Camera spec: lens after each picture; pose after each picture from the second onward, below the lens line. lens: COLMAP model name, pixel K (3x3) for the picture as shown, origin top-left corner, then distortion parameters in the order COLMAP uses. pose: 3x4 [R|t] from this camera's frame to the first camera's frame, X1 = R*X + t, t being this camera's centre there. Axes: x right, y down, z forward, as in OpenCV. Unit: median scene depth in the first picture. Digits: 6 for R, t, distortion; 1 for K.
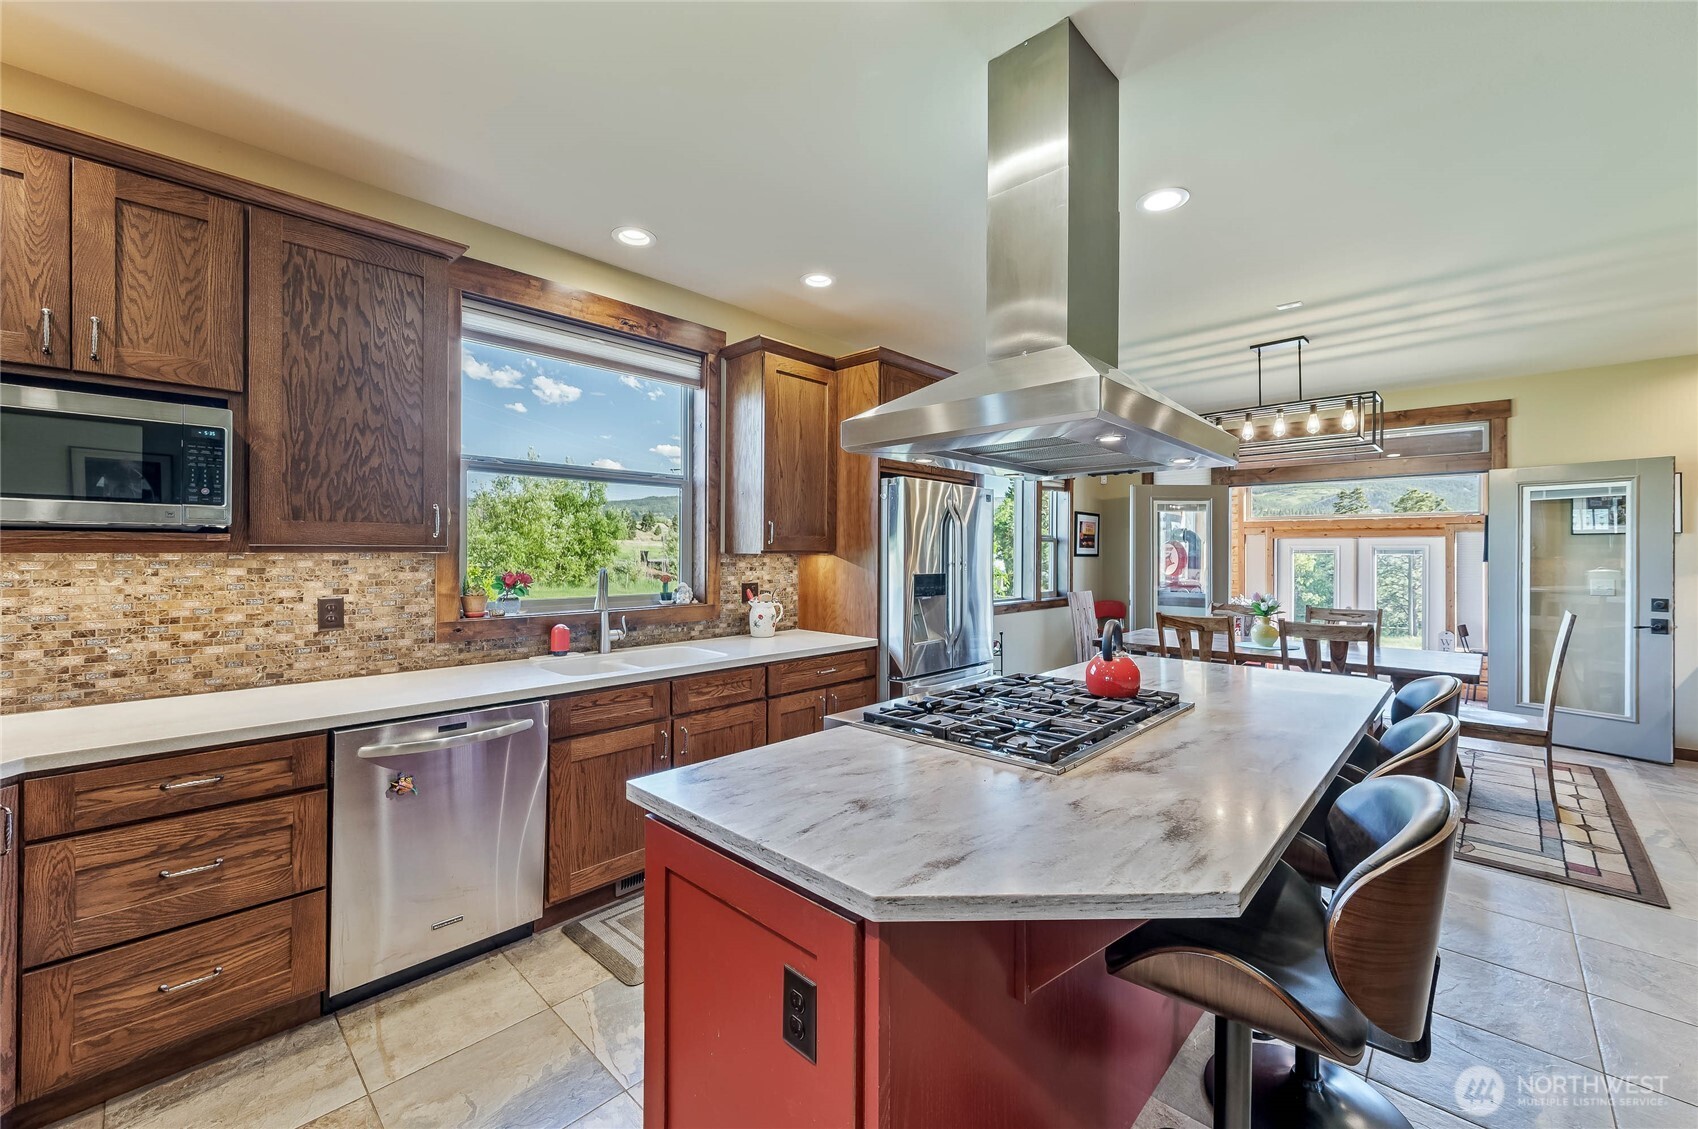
lens RADIAL K [[681.1, 0, 846.0], [0, 681.1, 557.4], [0, 0, 1]] dist [0.001728, -0.000632]
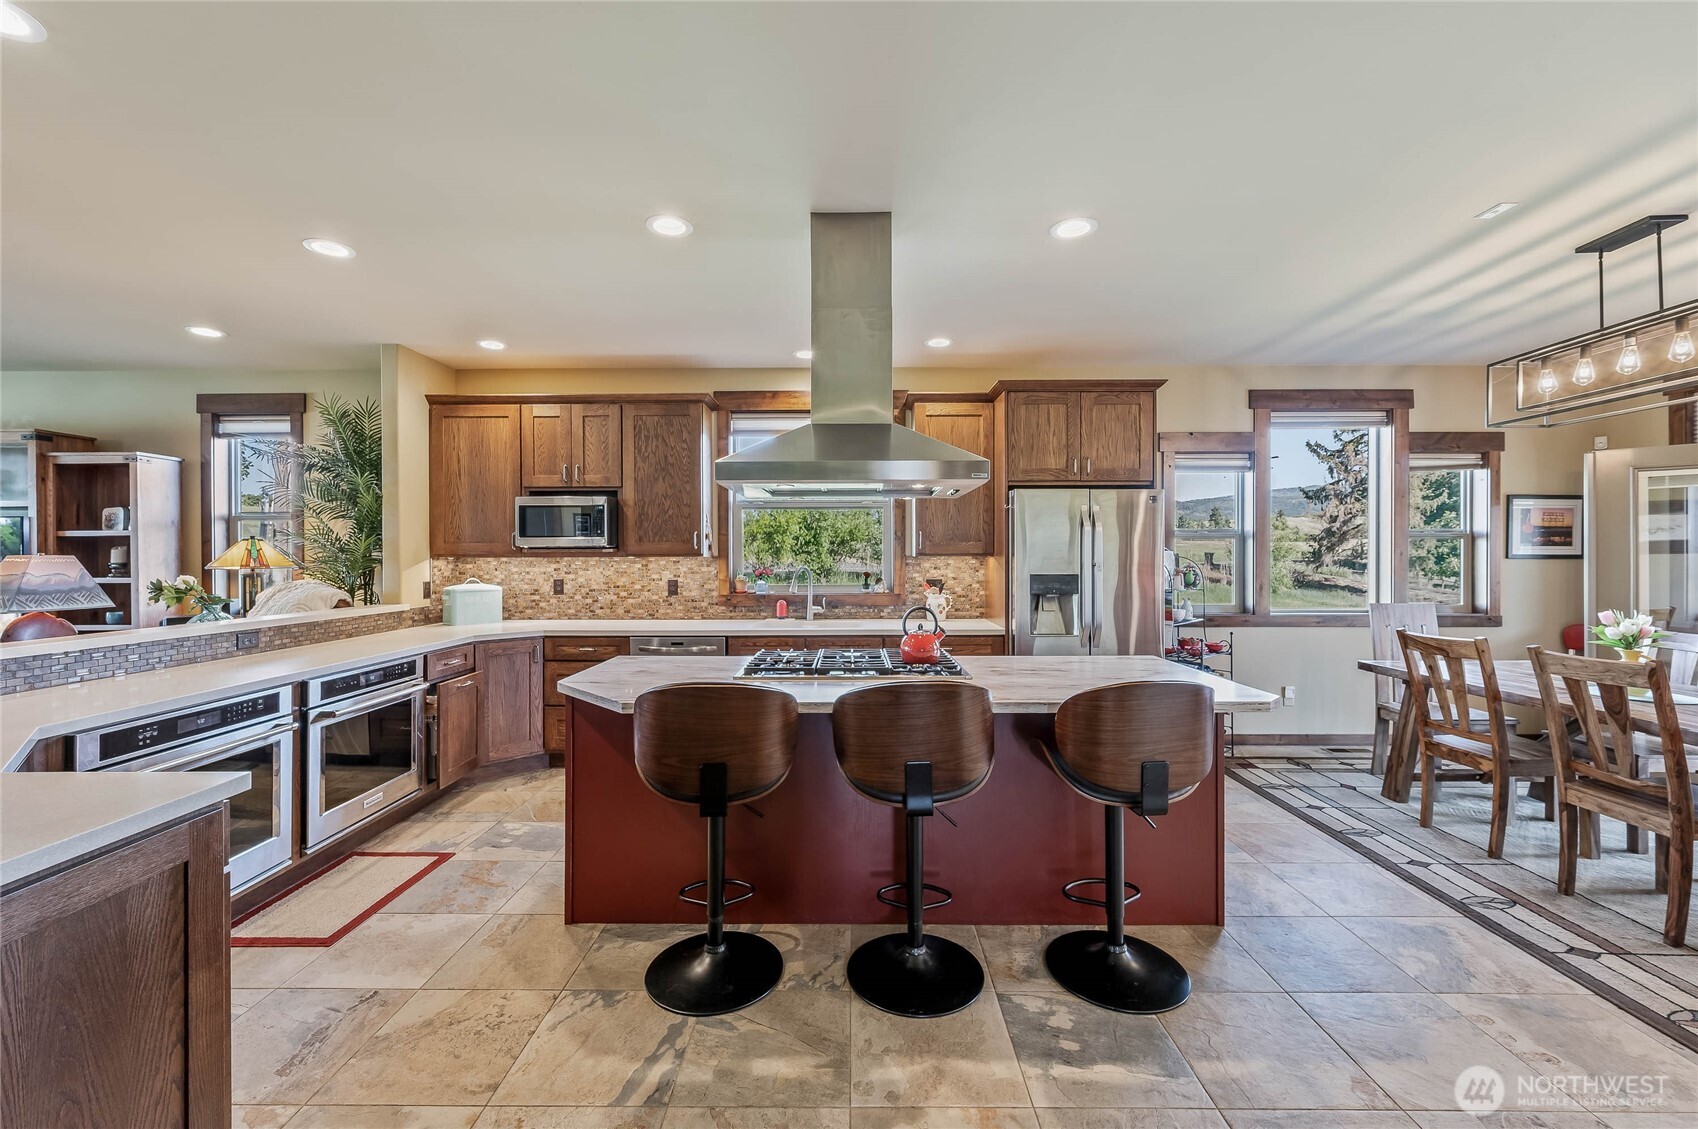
lens RADIAL K [[681.1, 0, 847.9], [0, 681.1, 566.2], [0, 0, 1]] dist [0.001728, -0.000632]
pose [[0.677901, 0.006155, -0.735127, 1.049295], [-0.000333, 0.999967, 0.008066, 0.003938], [0.735153, -0.005223, 0.677881, 0.010013]]
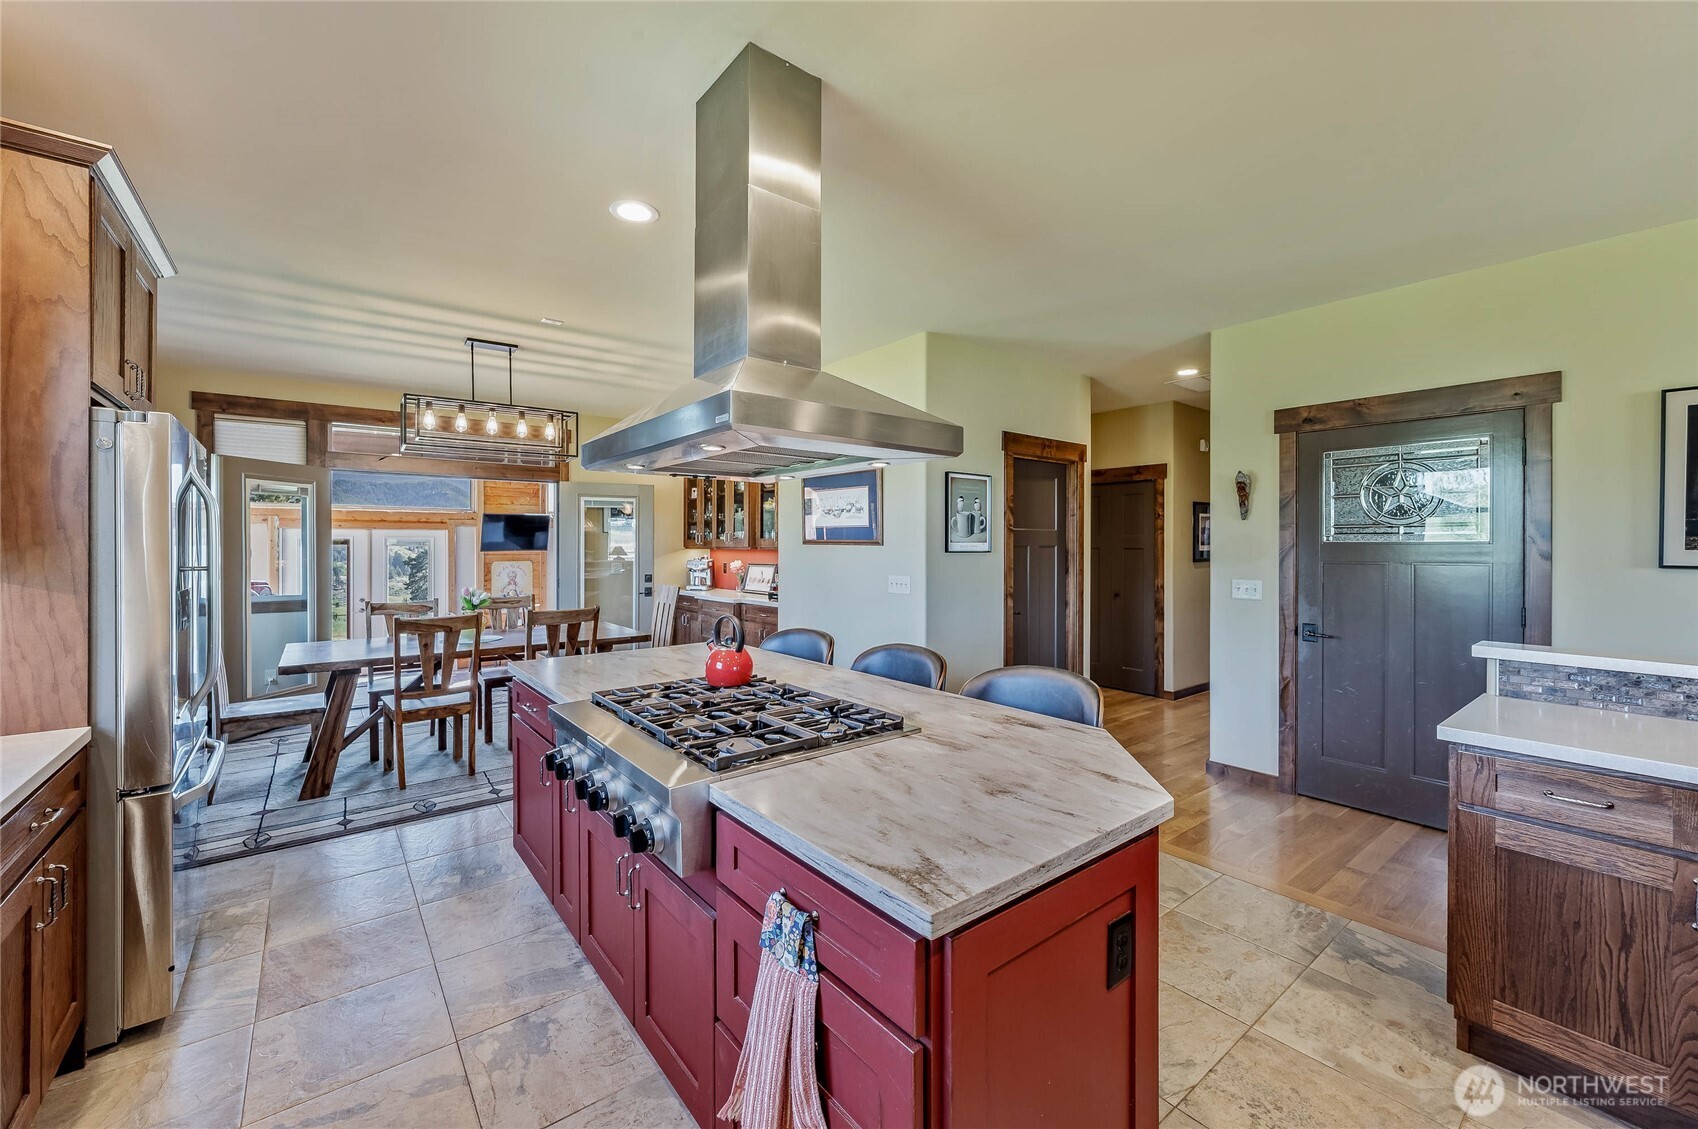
lens RADIAL K [[681.1, 0, 856.1], [0, 681.1, 547.8], [0, 0, 1]] dist [0.001728, -0.000632]
pose [[0.132526, -0.007902, 0.991148, -0.545925], [0.004995, 0.999961, 0.007304, -0.018089], [-0.991167, 0.003983, 0.132560, 0.544736]]
